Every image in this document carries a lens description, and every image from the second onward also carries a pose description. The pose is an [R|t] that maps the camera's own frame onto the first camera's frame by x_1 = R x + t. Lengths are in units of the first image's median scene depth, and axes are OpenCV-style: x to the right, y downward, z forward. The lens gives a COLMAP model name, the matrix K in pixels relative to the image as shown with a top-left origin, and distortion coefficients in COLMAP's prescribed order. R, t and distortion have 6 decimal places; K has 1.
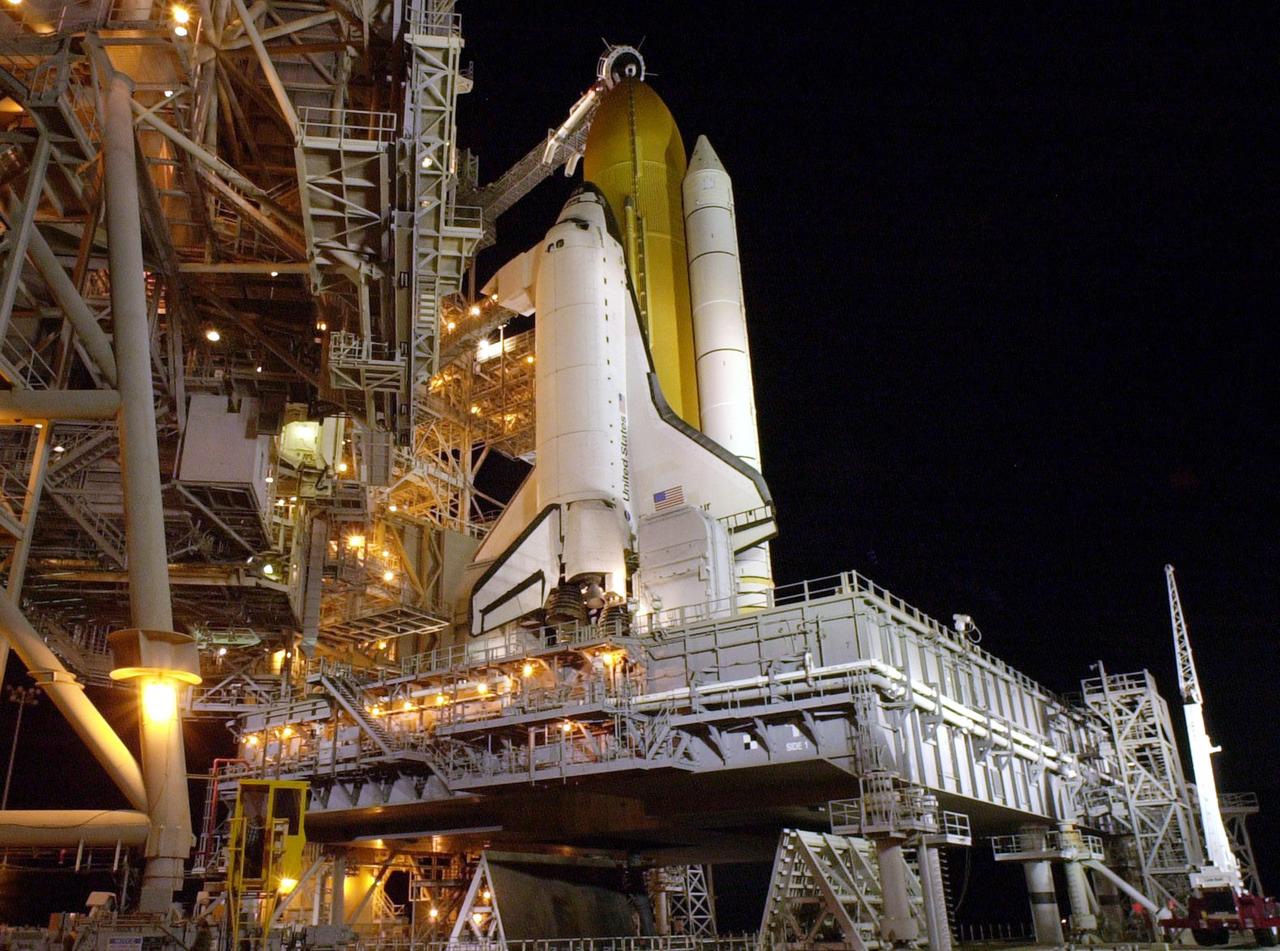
lens RADIAL K [[1042.9, 0, 561.8], [0, 1042.9, 473.0], [0, 0, 1]] dist [-0.056913, 0.002841]
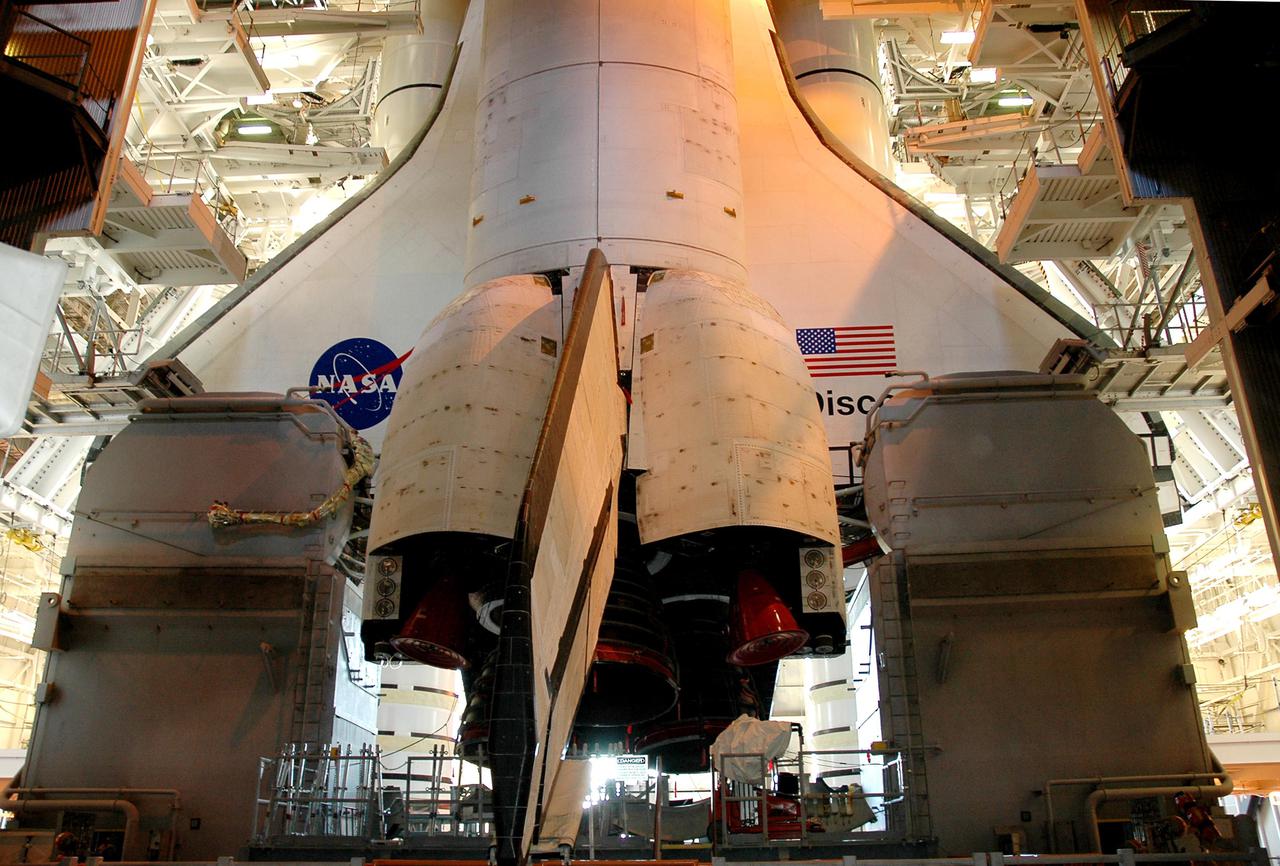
lens RADIAL K [[1040.5, 0, 640.0], [0, 1040.5, 433.0], [0, 0, 1]] dist [-0.157887, 0.152828]
pose [[0.818243, 0.227521, 0.527932, -0.141487], [-0.230454, 0.971147, -0.061350, 0.095997], [-0.526659, -0.071465, 0.847068, 0.803346]]
